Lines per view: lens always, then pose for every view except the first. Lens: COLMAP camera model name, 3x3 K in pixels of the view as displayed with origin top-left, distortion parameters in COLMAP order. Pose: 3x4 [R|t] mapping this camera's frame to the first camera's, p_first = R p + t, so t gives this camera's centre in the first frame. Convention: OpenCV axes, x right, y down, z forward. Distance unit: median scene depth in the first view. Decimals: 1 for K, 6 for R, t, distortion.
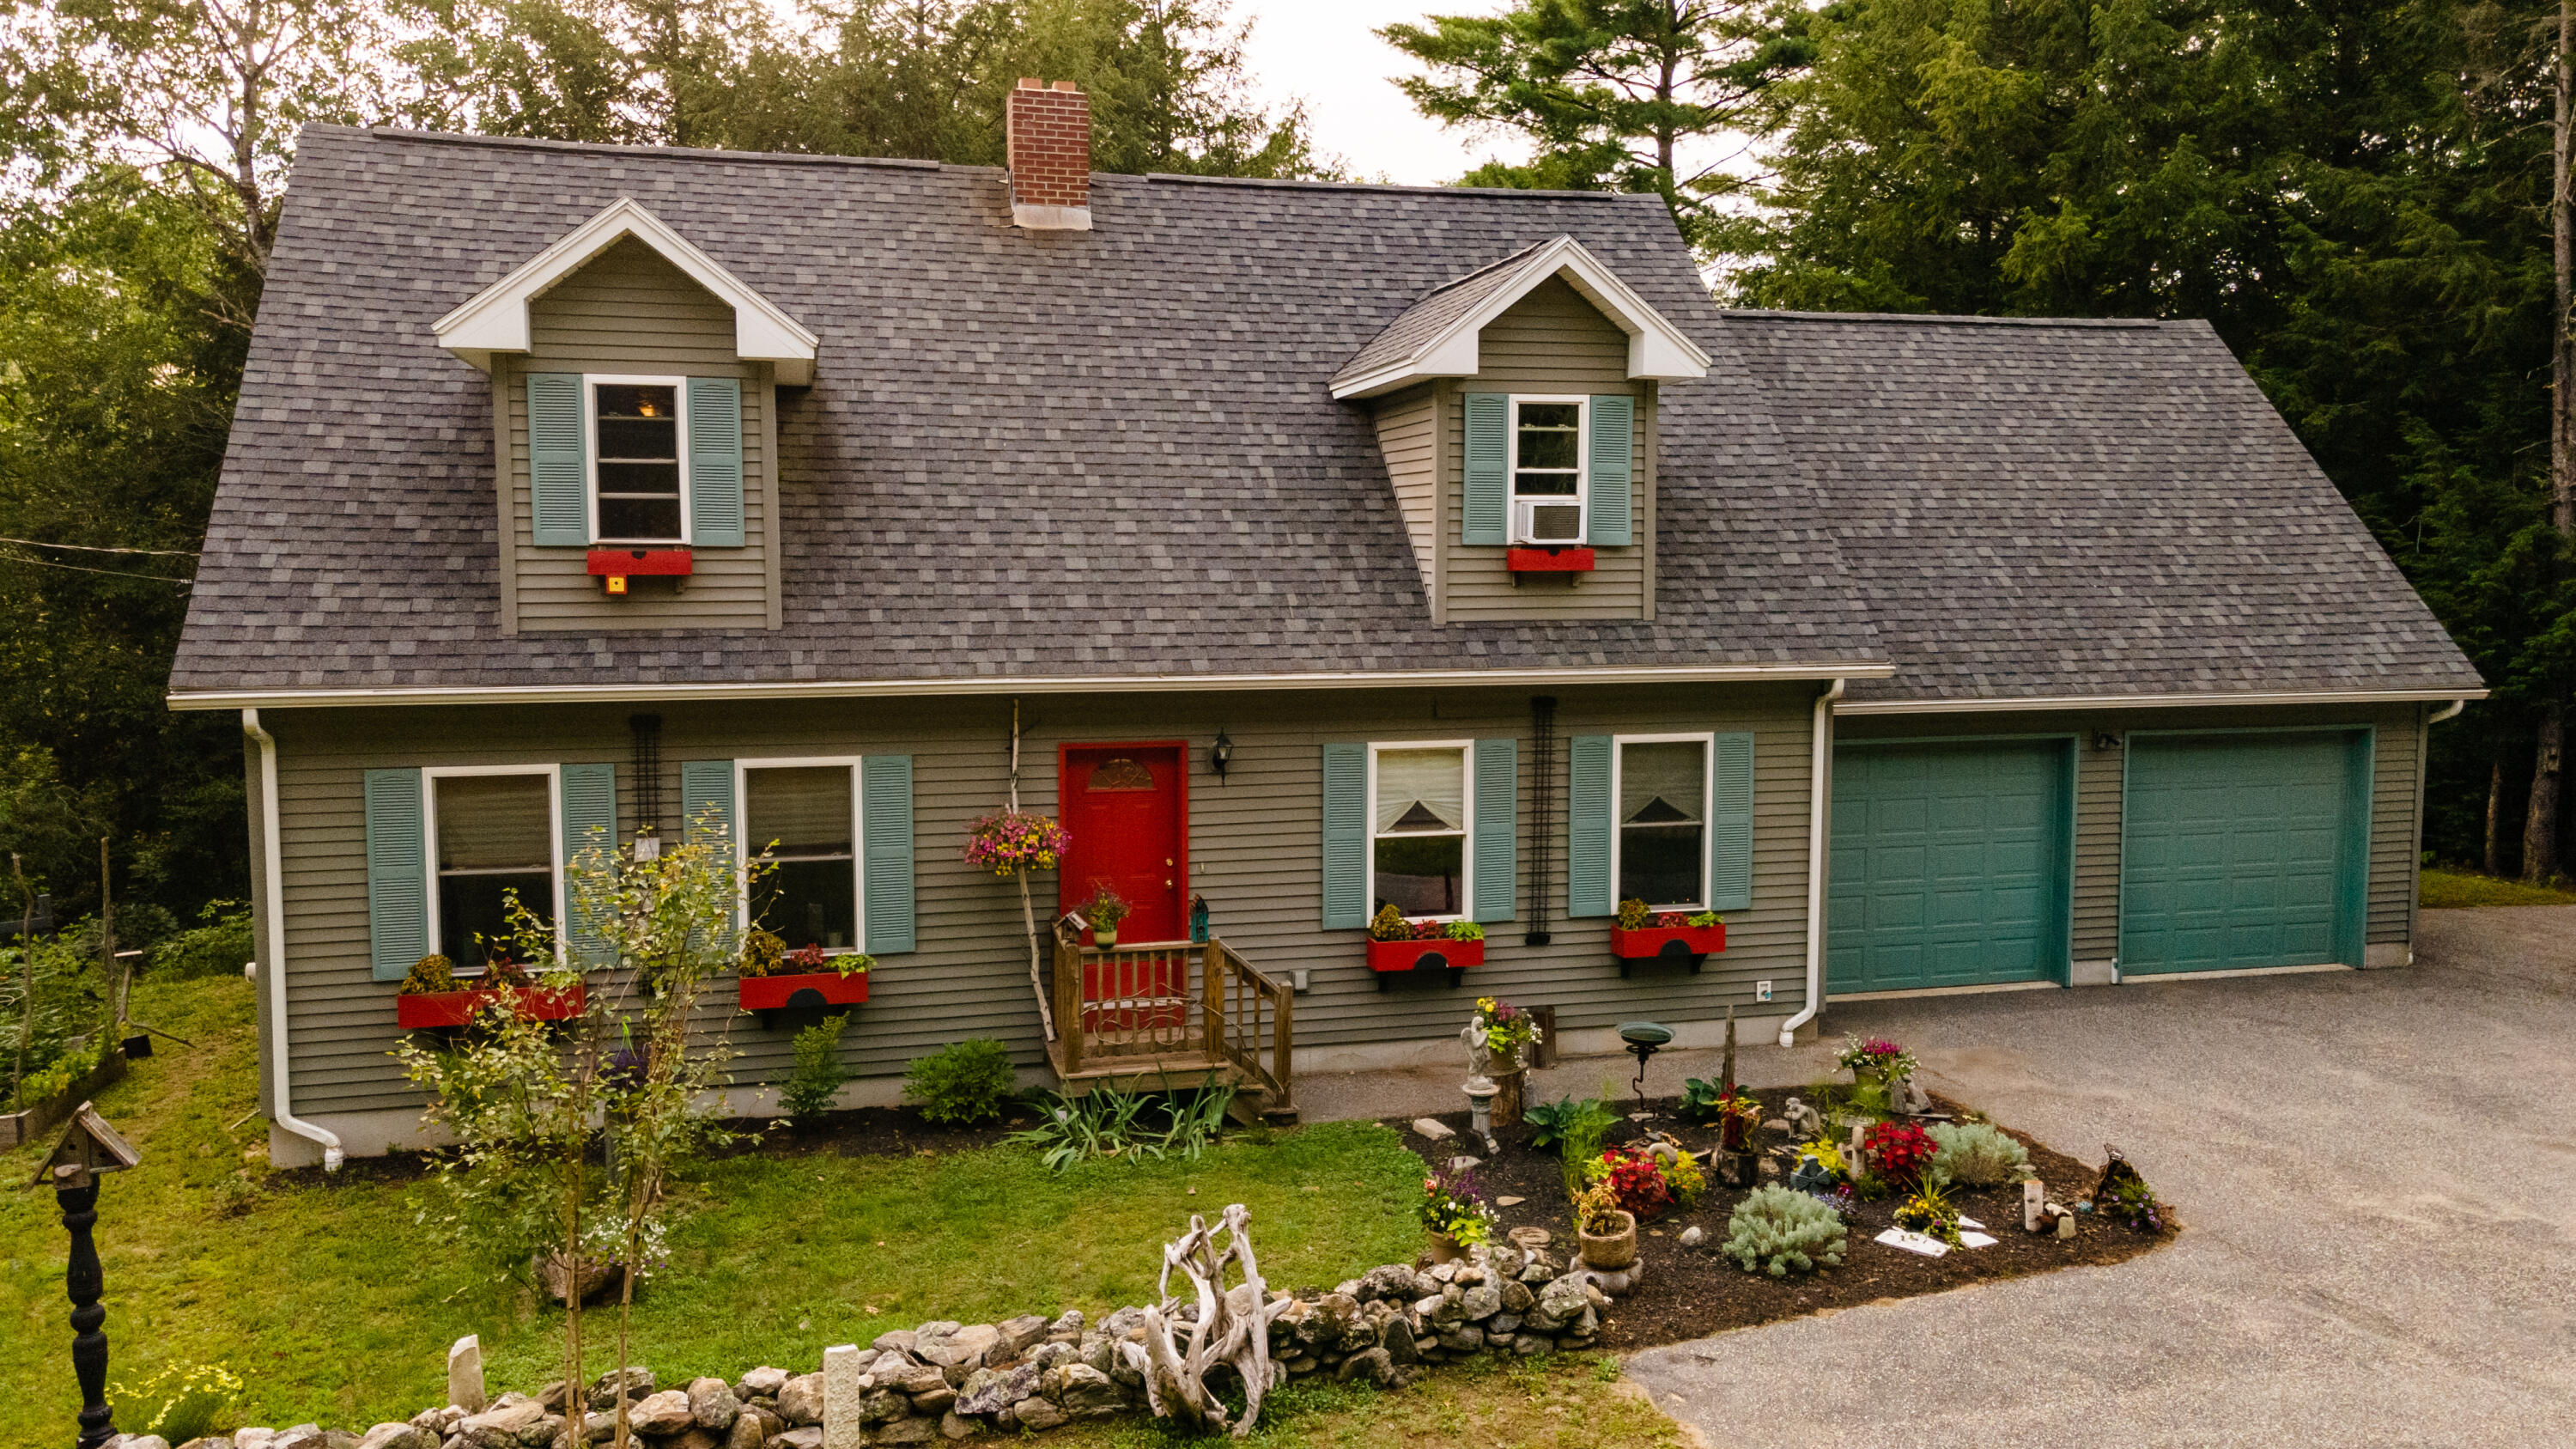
lens RADIAL K [[1897.1, 0, 1272.4], [0, 1897.1, 726.8], [0, 0, 1]] dist [0.000912, 0.078179]
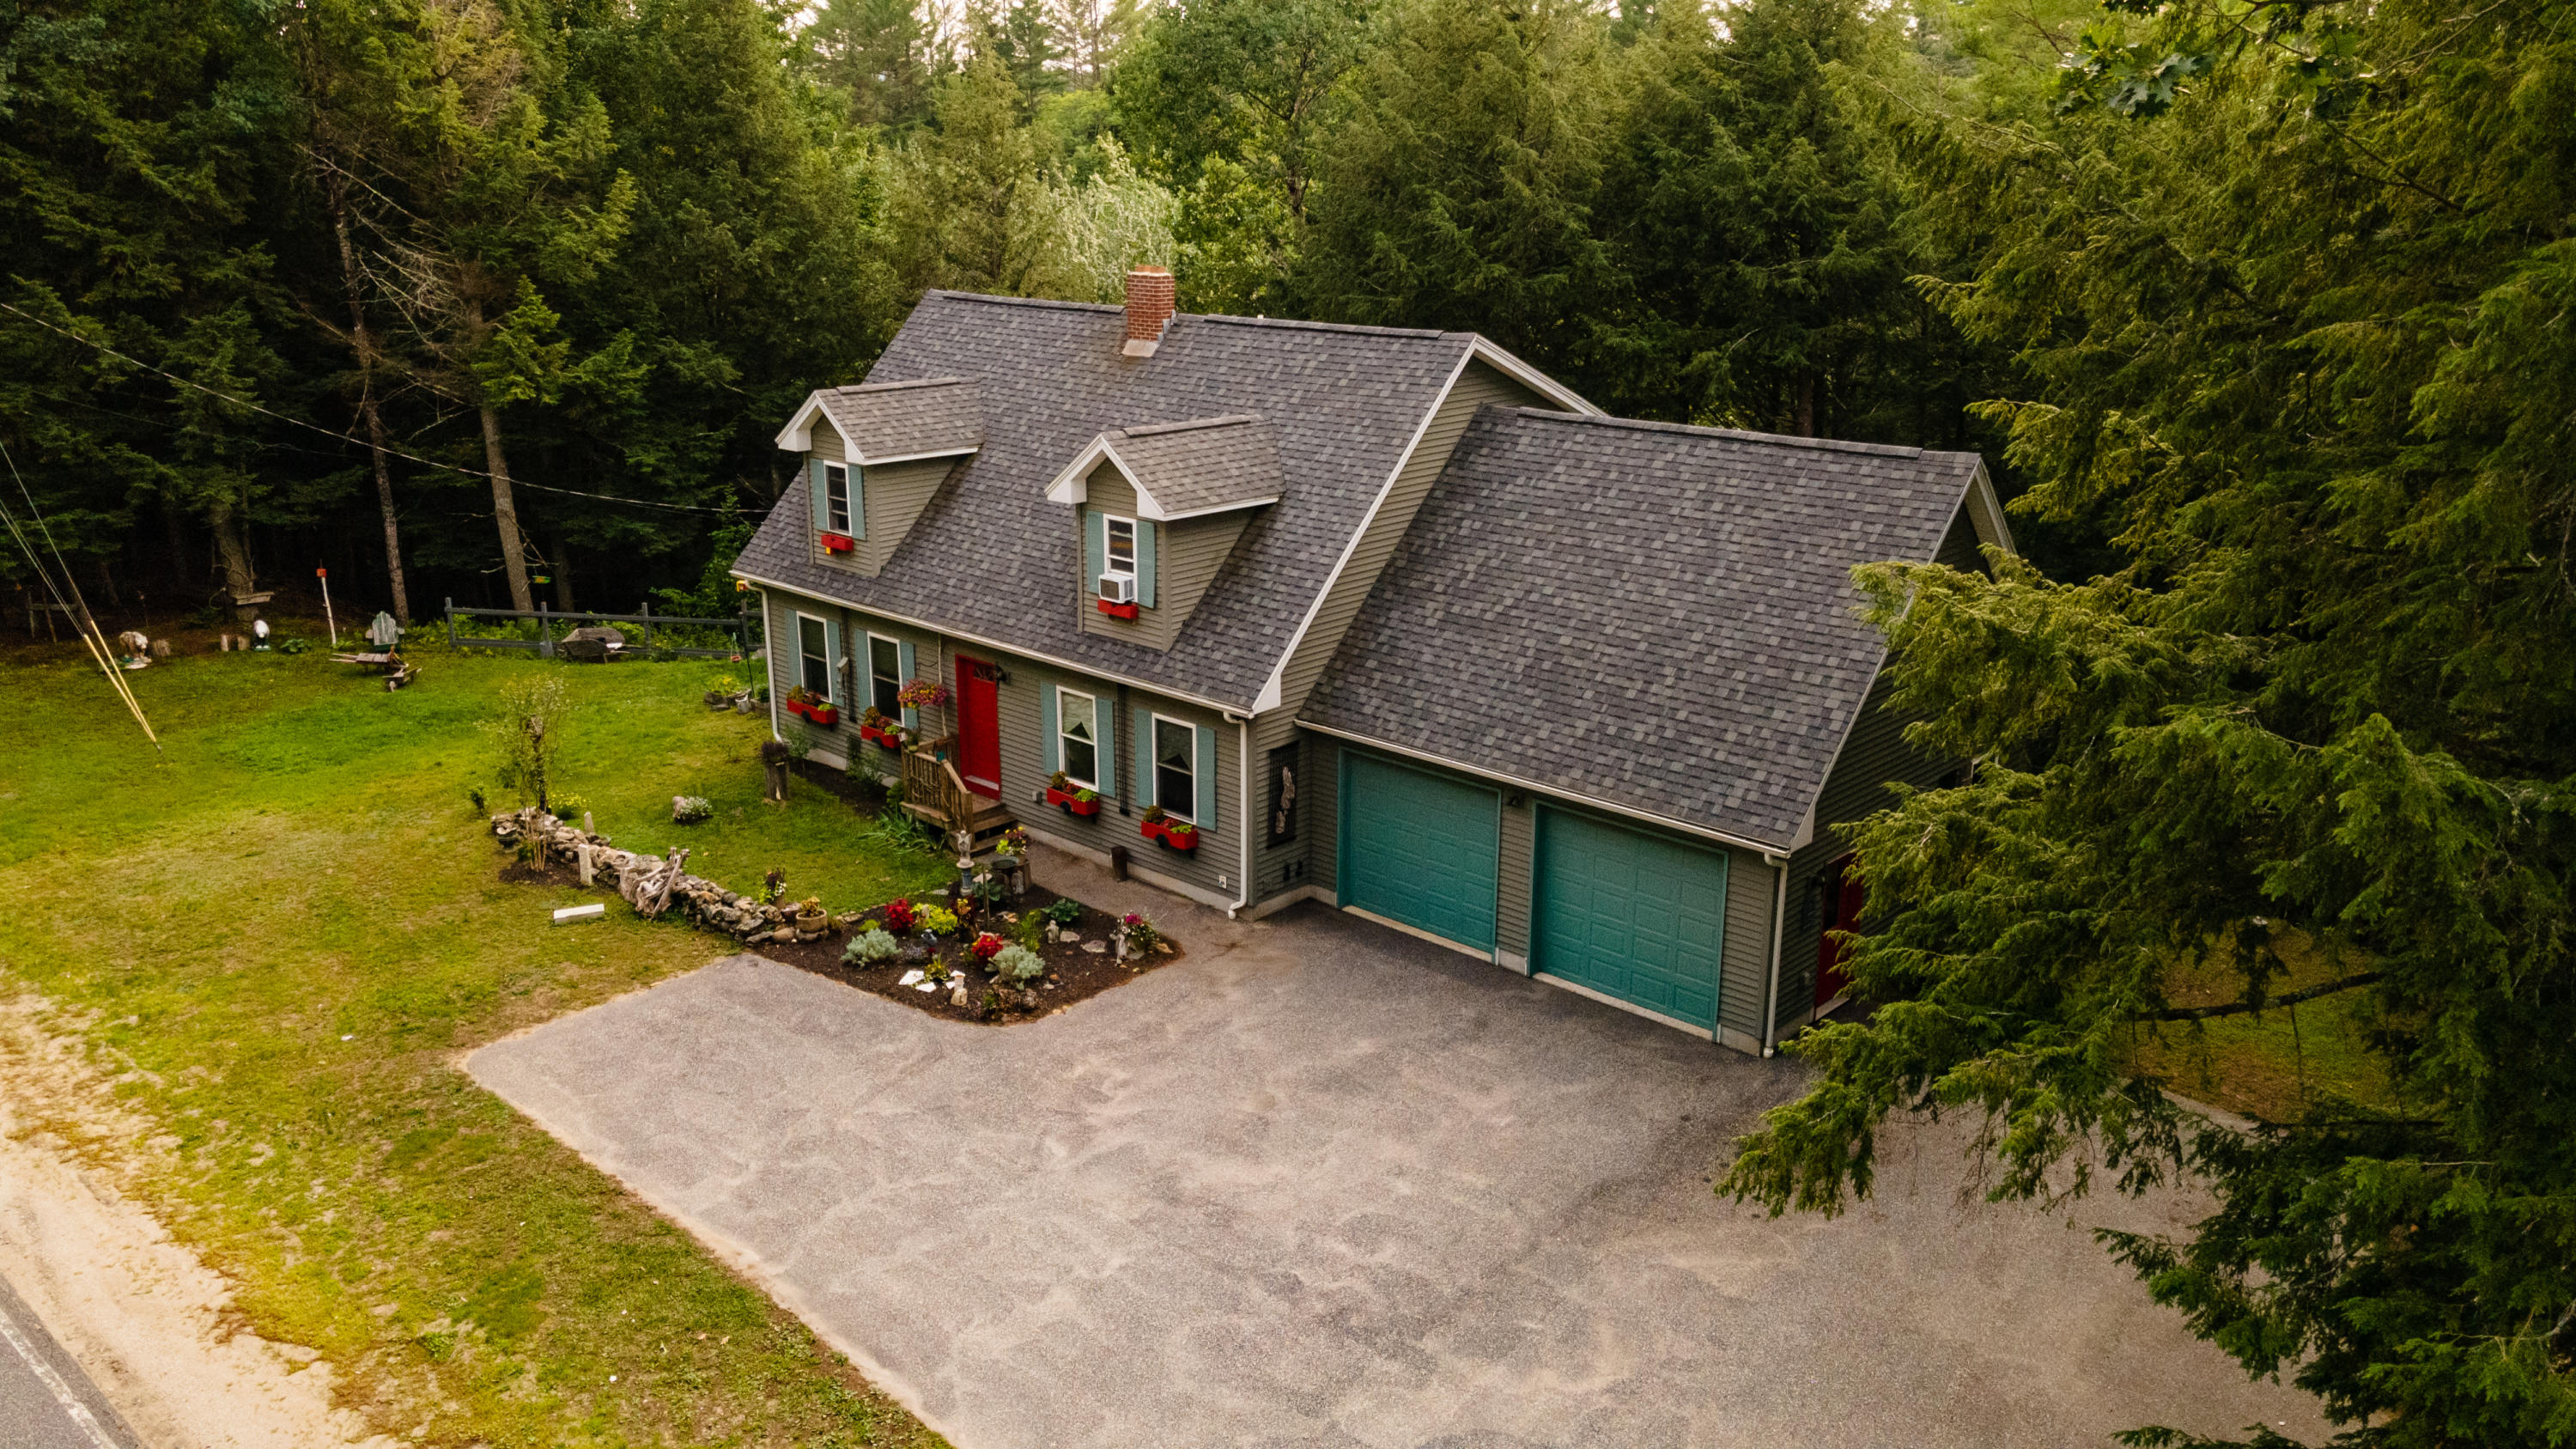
lens RADIAL K [[1897.1, 0, 1272.4], [0, 1897.1, 726.8], [0, 0, 1]] dist [0.000912, 0.078179]
pose [[0.535839, 0.248428, -0.806945, 1.692422], [-0.079406, 0.966325, 0.244767, -0.428800], [0.840578, -0.067079, 0.537522, 0.157466]]
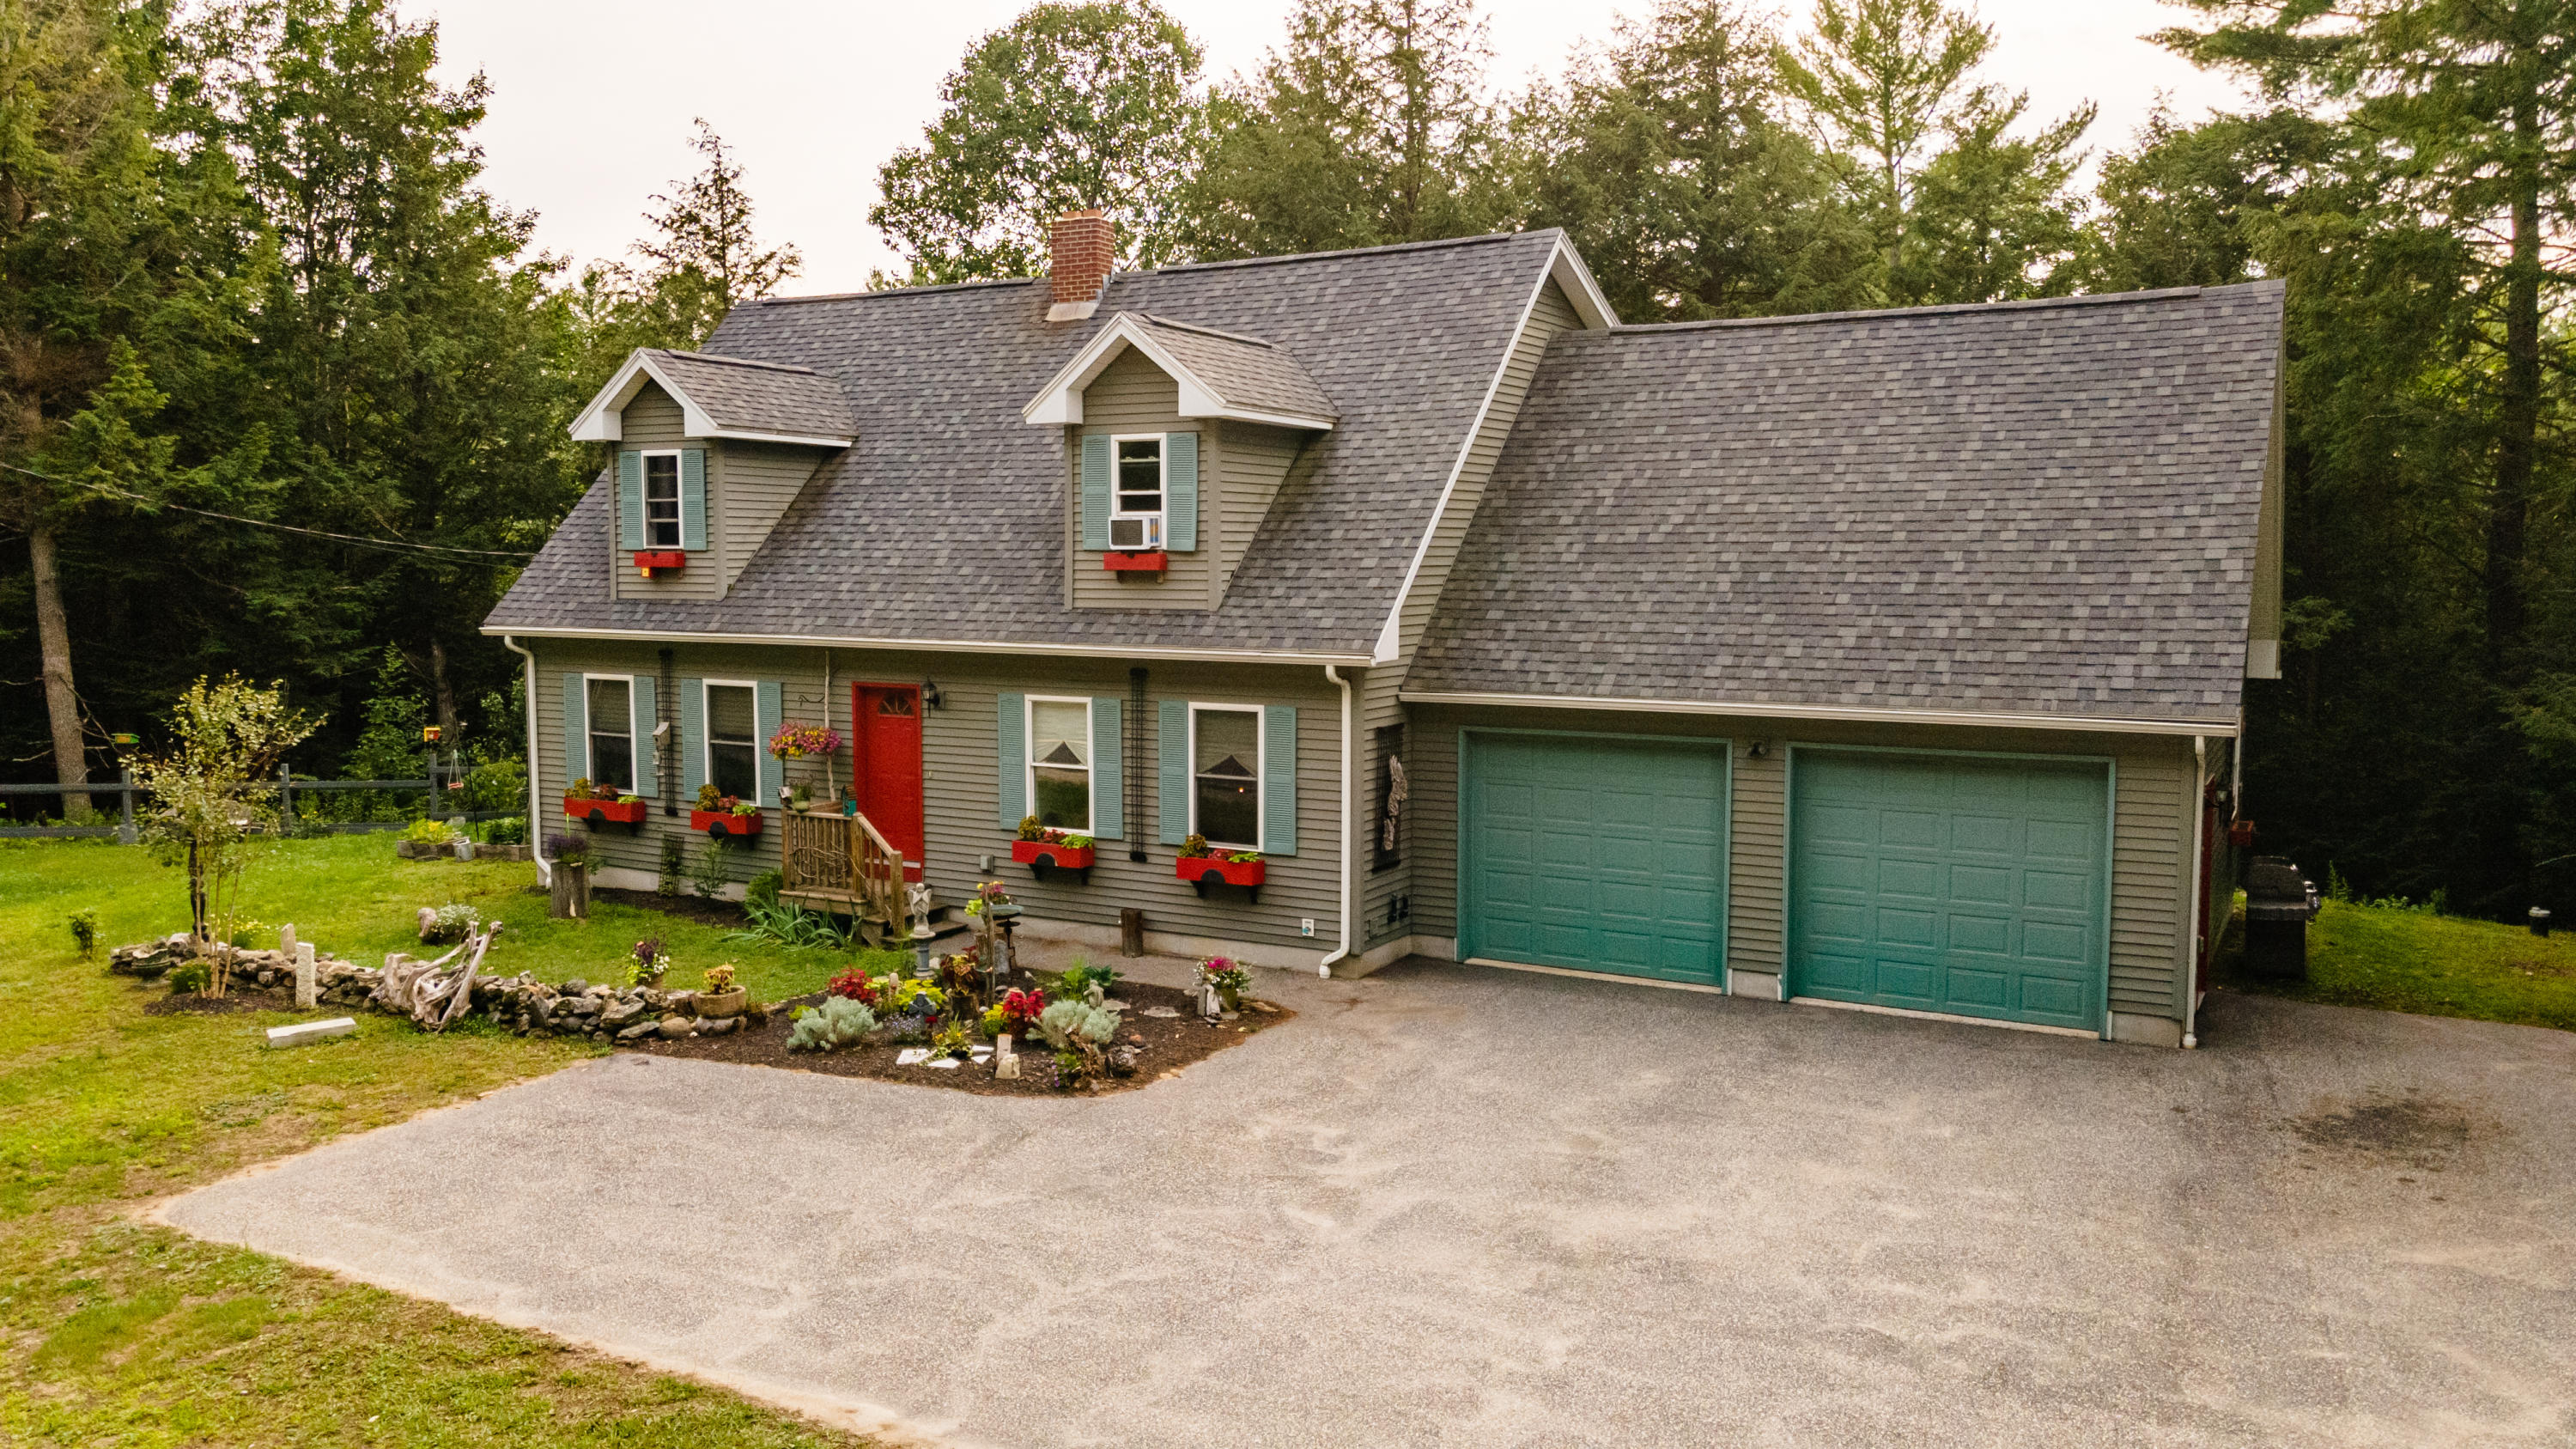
lens RADIAL K [[1897.1, 0, 1272.4], [0, 1897.1, 726.8], [0, 0, 1]] dist [0.000912, 0.078179]
pose [[0.718756, 0.067420, -0.691986, 1.116972], [-0.065074, 0.997442, 0.029589, -0.020286], [0.692211, 0.023763, 0.721304, 0.136201]]
